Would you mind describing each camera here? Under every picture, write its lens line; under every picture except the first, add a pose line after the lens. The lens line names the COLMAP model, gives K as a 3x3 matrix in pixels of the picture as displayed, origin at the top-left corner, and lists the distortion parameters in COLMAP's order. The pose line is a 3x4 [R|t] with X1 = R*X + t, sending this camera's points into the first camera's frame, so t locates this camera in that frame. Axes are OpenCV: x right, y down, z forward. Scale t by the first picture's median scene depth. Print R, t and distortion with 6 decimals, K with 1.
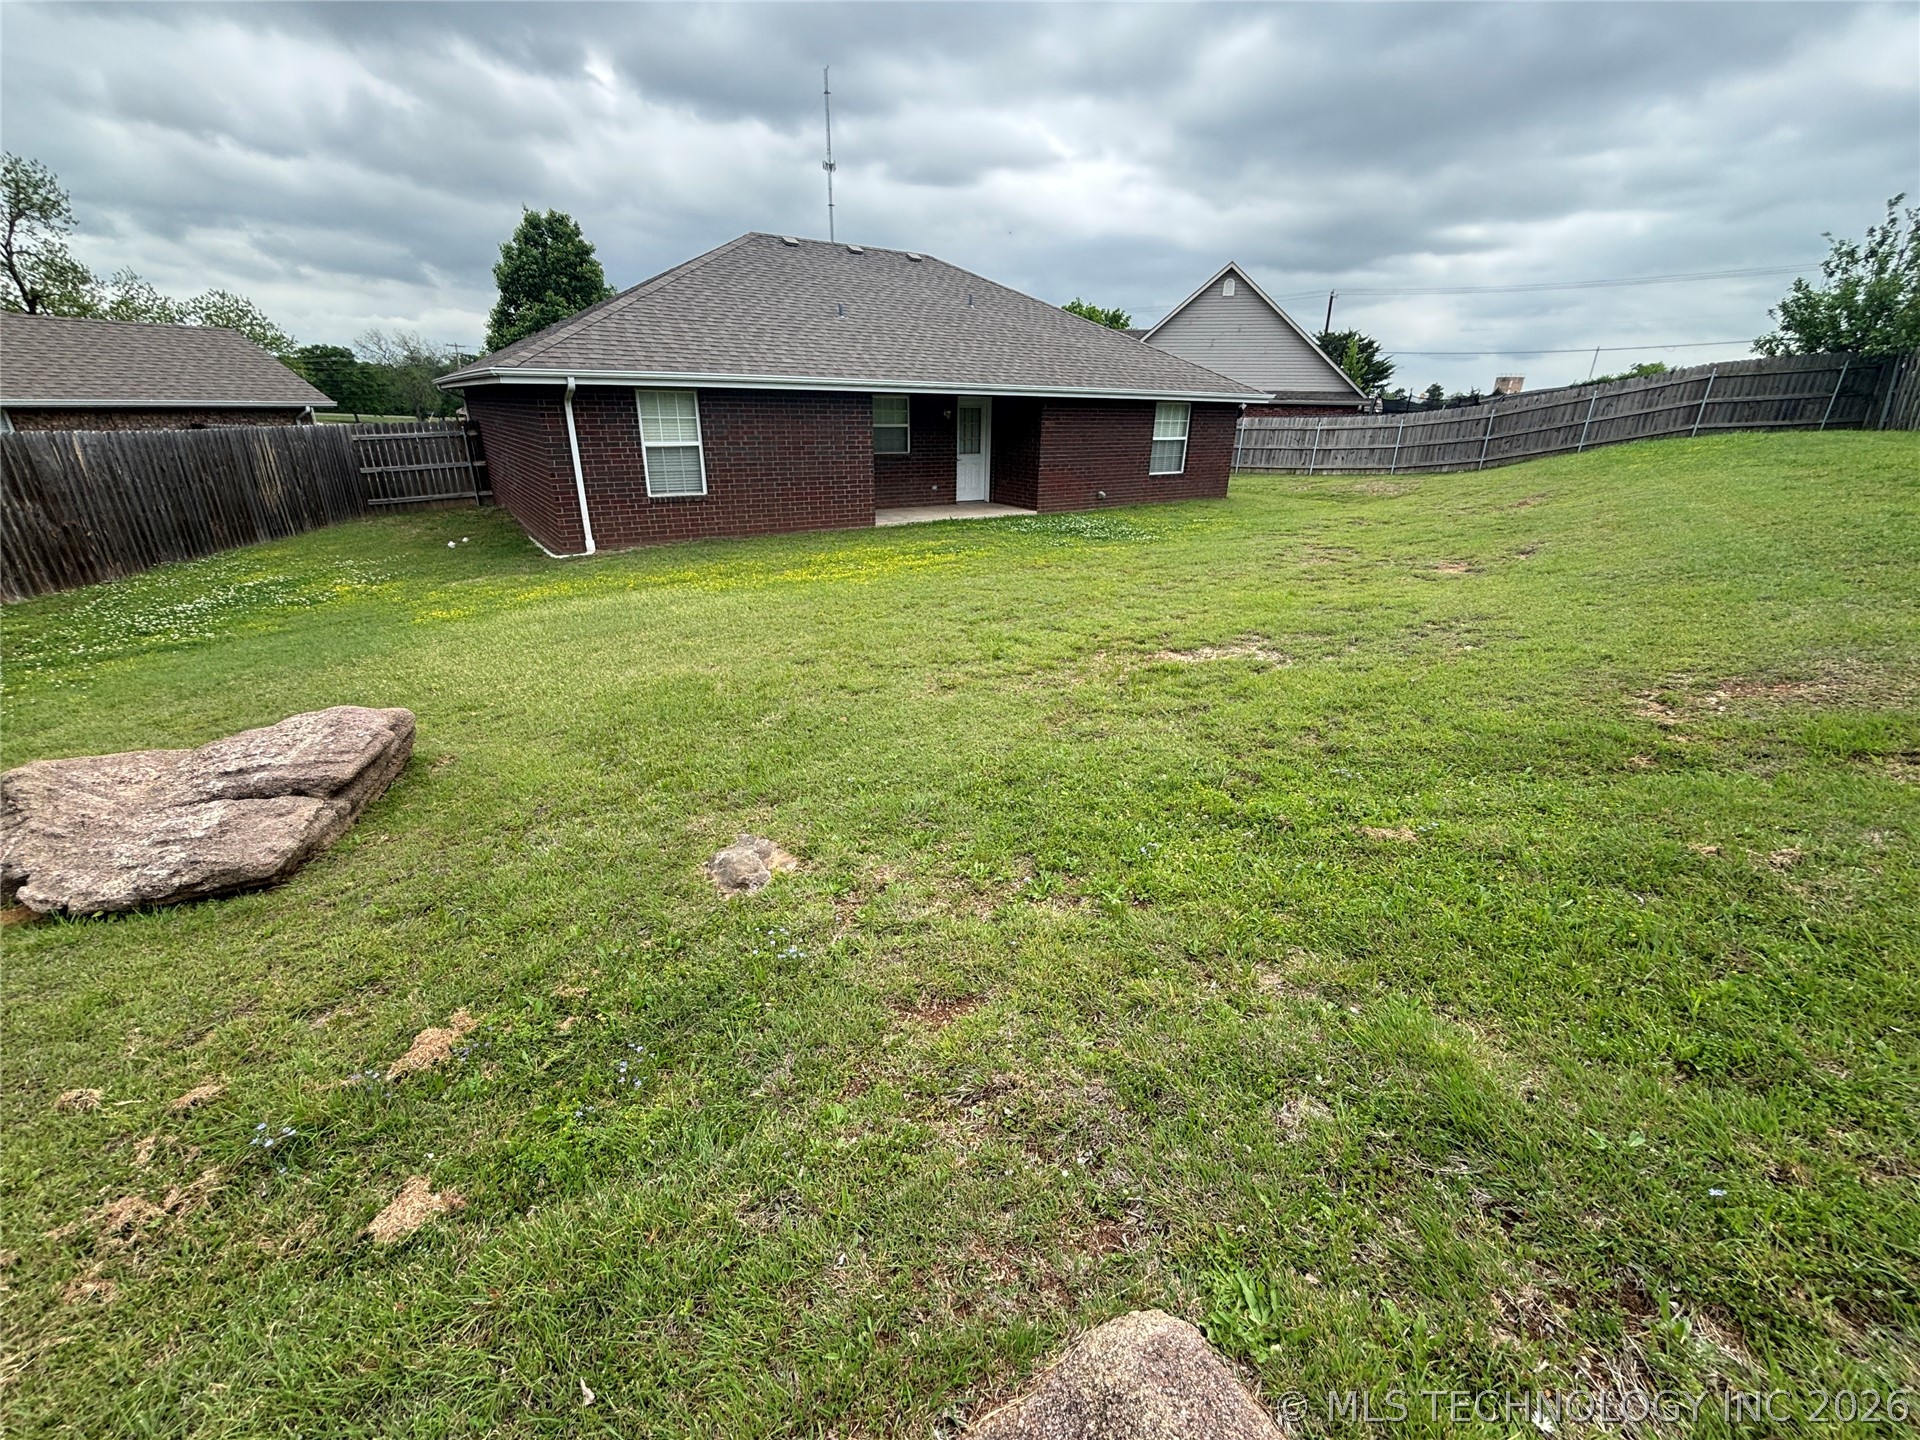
lens RADIAL K [[776.6, 0, 961.9], [0, 776.6, 726.1], [0, 0, 1]] dist [-0.000383, -0.000718]
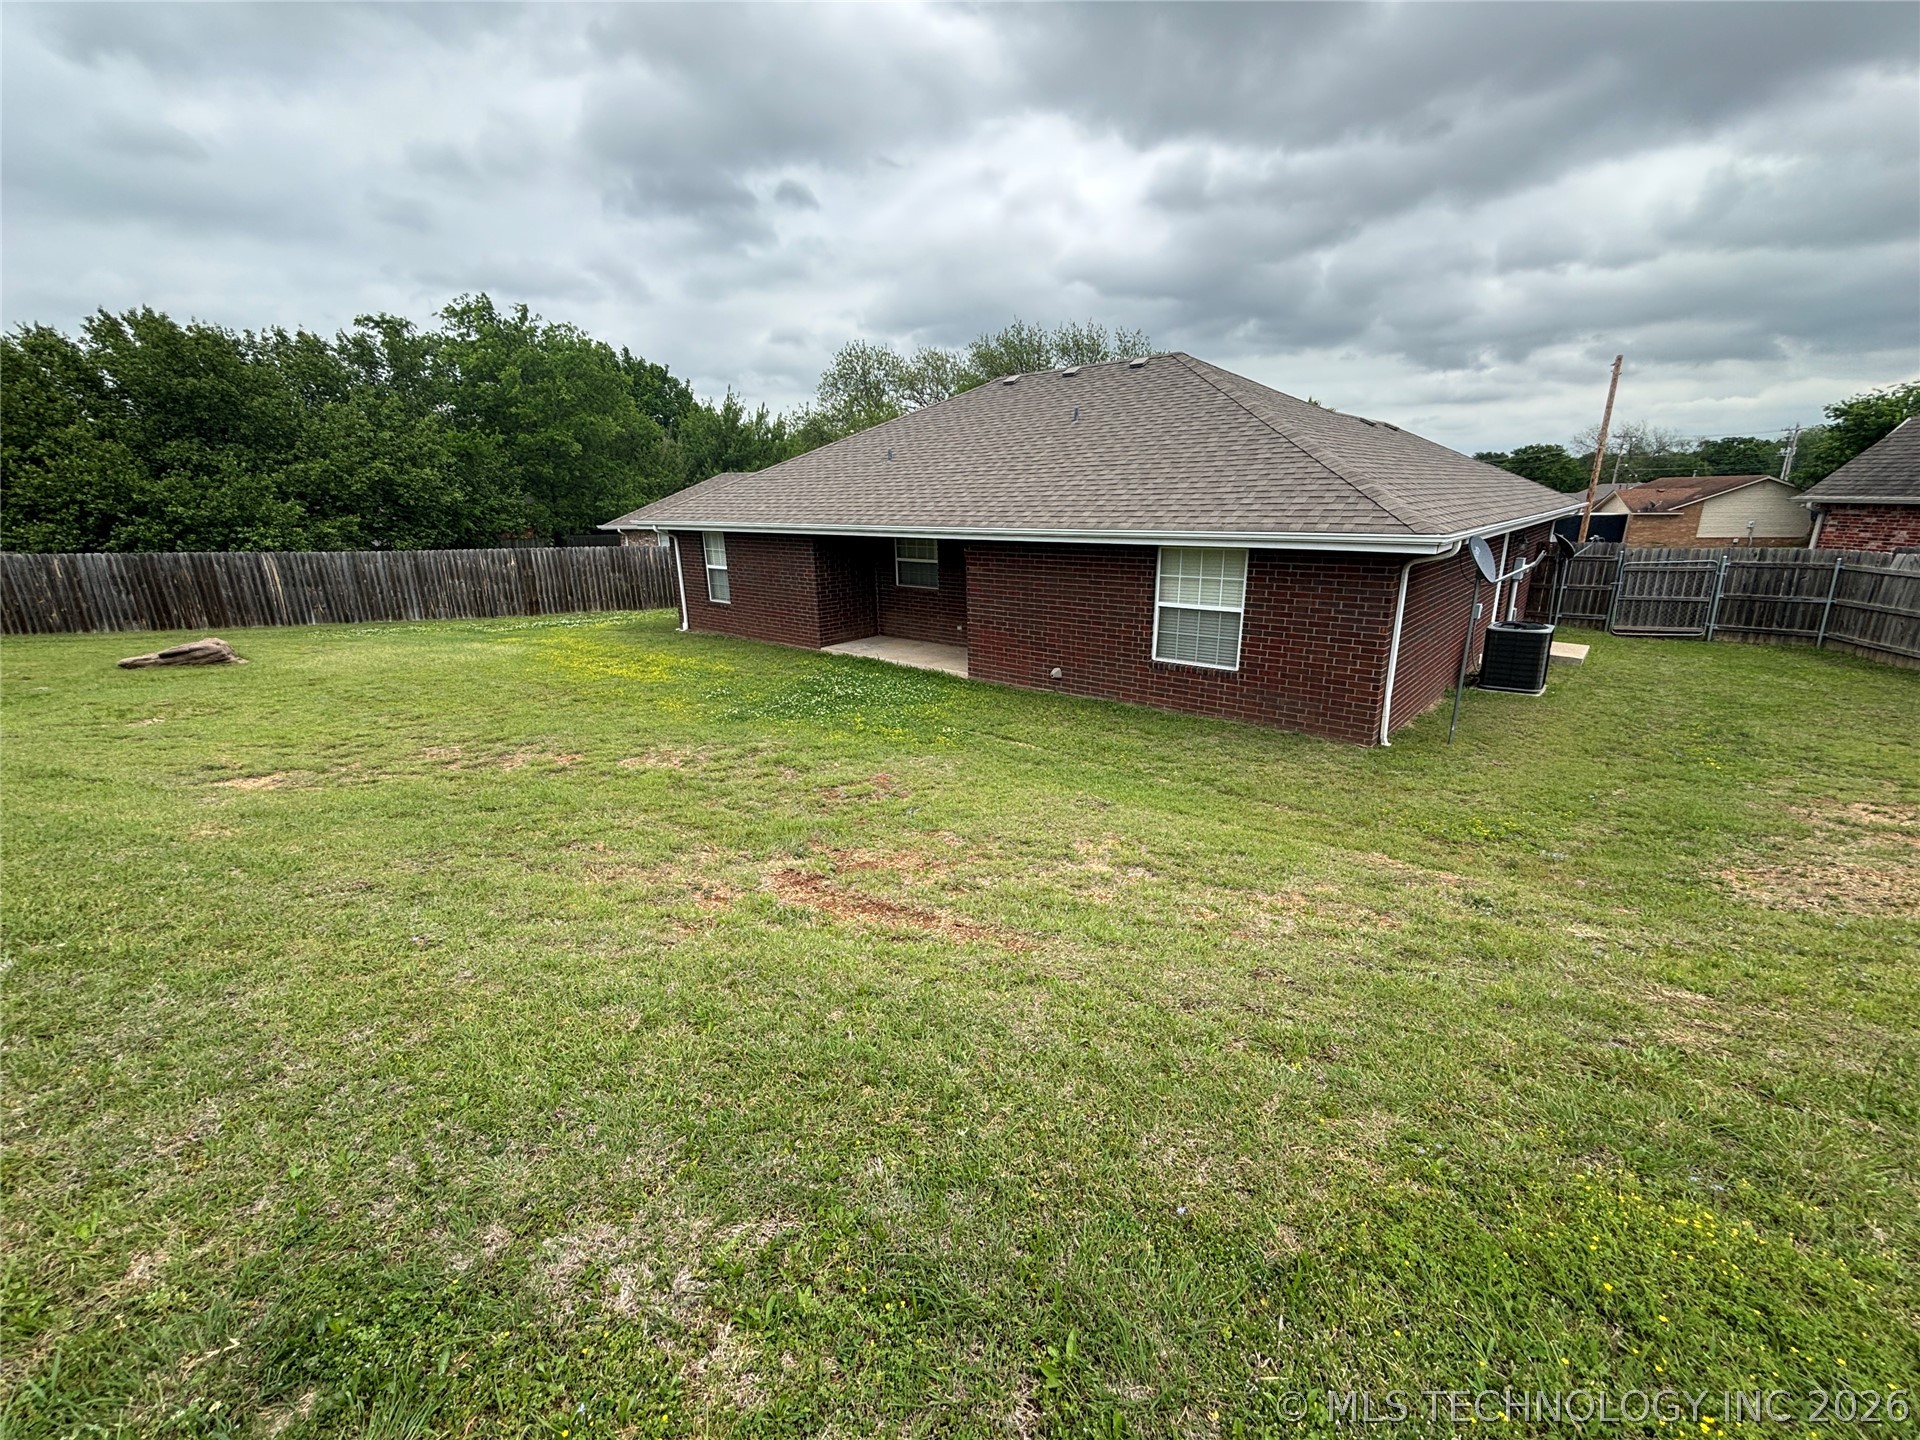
lens RADIAL K [[776.6, 0, 961.9], [0, 776.6, 726.1], [0, 0, 1]] dist [-0.000383, -0.000718]
pose [[0.236738, 0.258064, -0.936674, 0.757944], [-0.350563, 0.921823, 0.165370, -0.317654], [0.906124, 0.289214, 0.308698, 0.681432]]
